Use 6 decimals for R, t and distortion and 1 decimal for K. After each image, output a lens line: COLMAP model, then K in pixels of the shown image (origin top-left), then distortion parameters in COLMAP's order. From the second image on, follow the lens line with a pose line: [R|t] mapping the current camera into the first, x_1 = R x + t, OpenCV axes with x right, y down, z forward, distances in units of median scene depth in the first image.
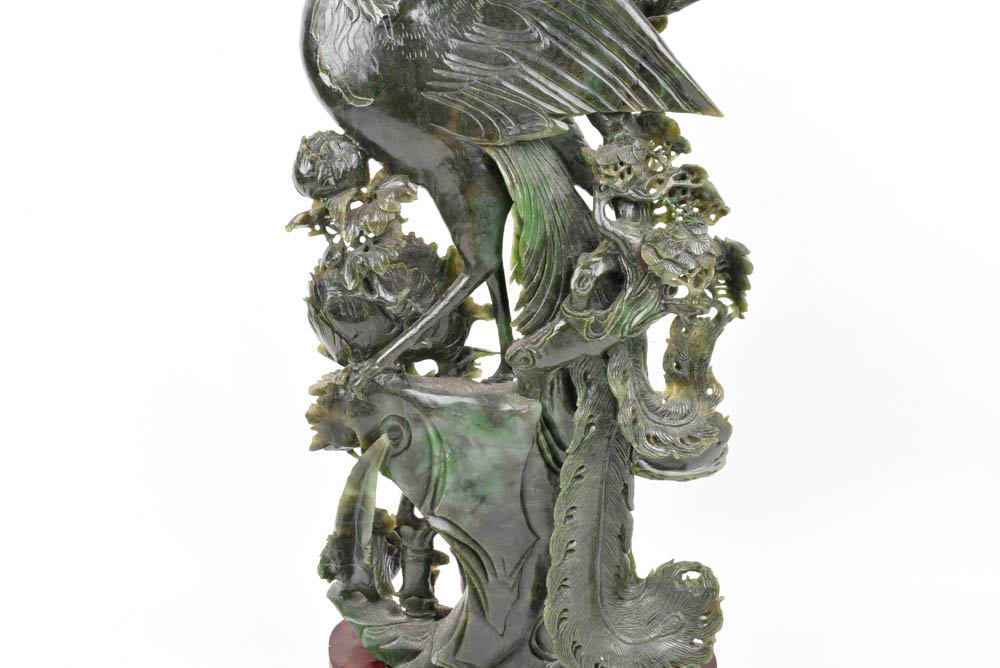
lens RADIAL K [[1225.5, 0, 500.0], [0, 1225.5, 334.0], [0, 0, 1]] dist [-0.043436, -0.000894]
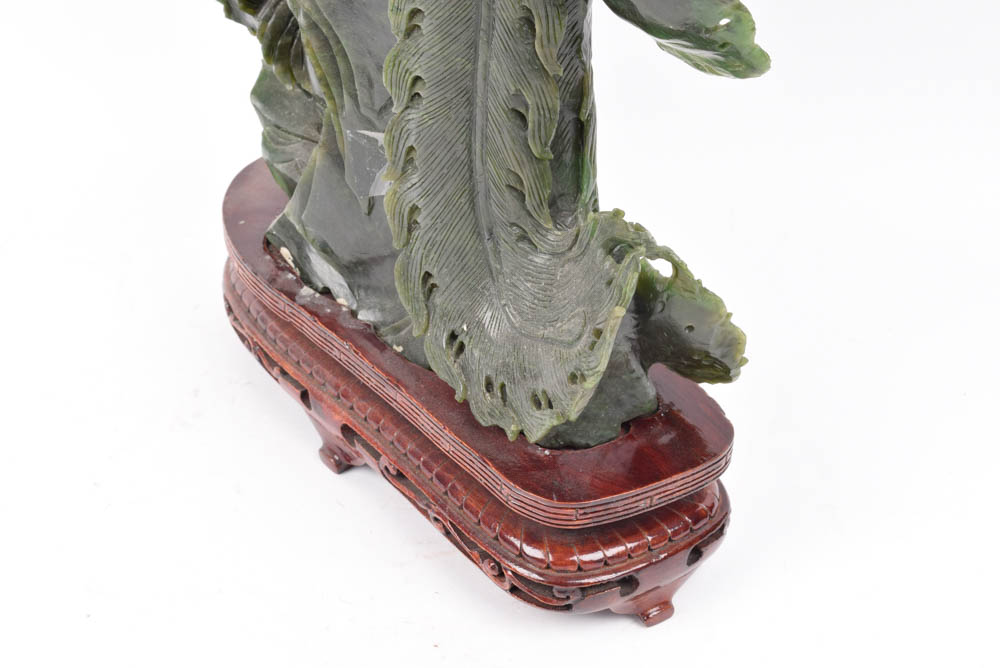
lens RADIAL K [[1702.2, 0, 500.0], [0, 1702.2, 334.0], [0, 0, 1]] dist [-0.016026, -0.016004]
pose [[0.676523, 0.444030, -0.587498, 0.592197], [-0.278645, 0.892806, 0.353913, 0.001182], [0.681670, -0.075726, 0.727730, 0.523852]]
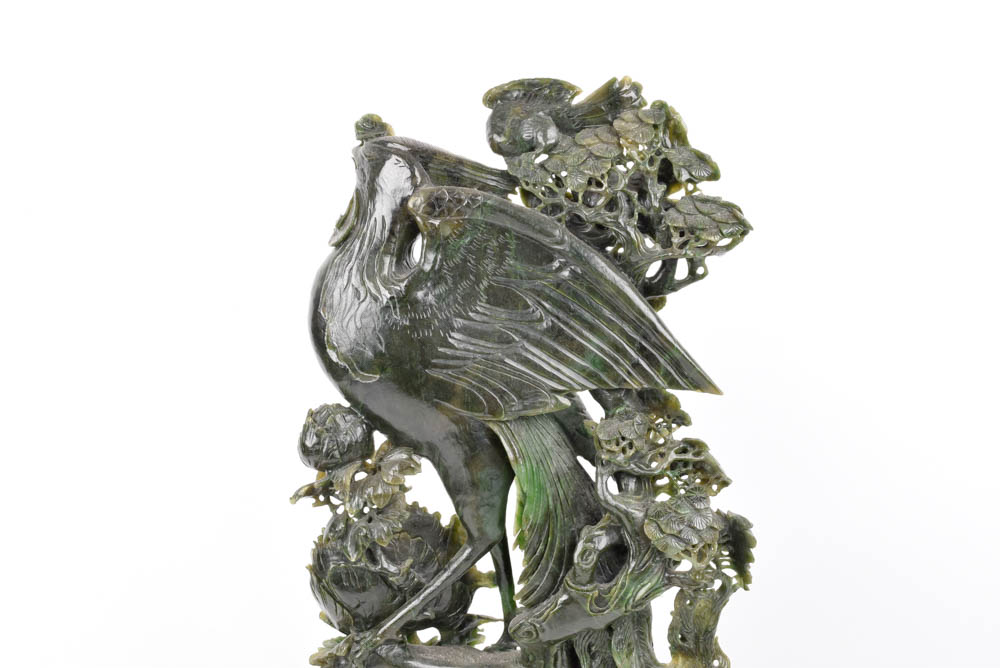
lens RADIAL K [[1225.5, 0, 500.0], [0, 1225.5, 334.0], [0, 0, 1]] dist [-0.043436, -0.000894]
pose [[0.999992, 0.000585, -0.003914, 0.001247], [-0.001202, 0.987193, -0.159527, -0.060036], [0.003770, 0.159530, 0.987186, -0.013446]]
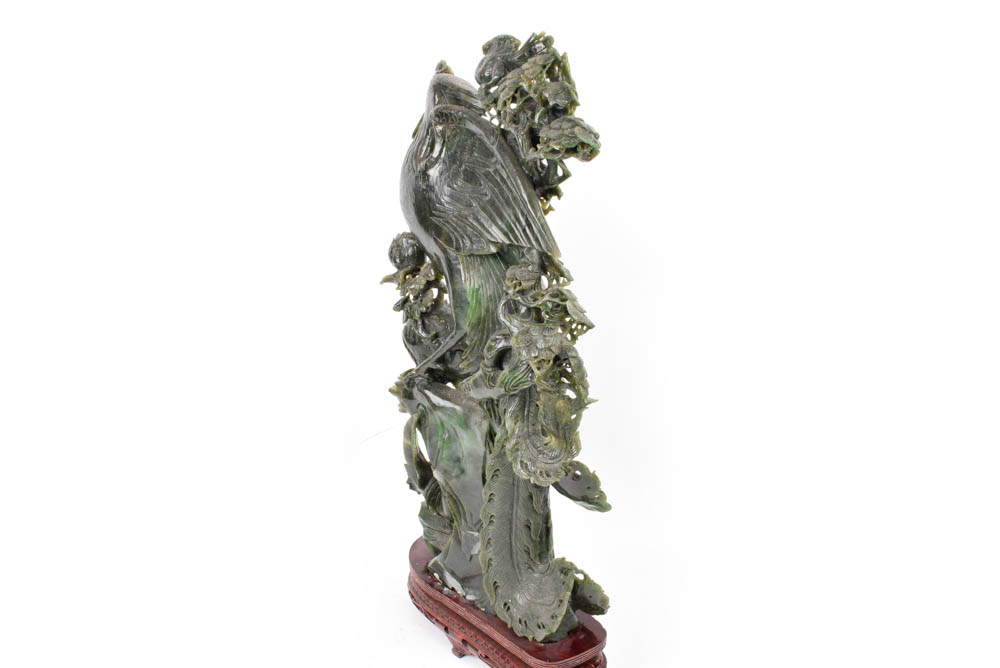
lens RADIAL K [[793.5, 0, 500.0], [0, 793.5, 334.0], [0, 0, 1]] dist [-0.074003, 0.000206]
pose [[0.735599, 0.218532, -0.641201, 0.700130], [-0.246476, 0.968001, 0.047148, -0.109025], [0.630987, 0.123358, 0.765923, 0.227336]]
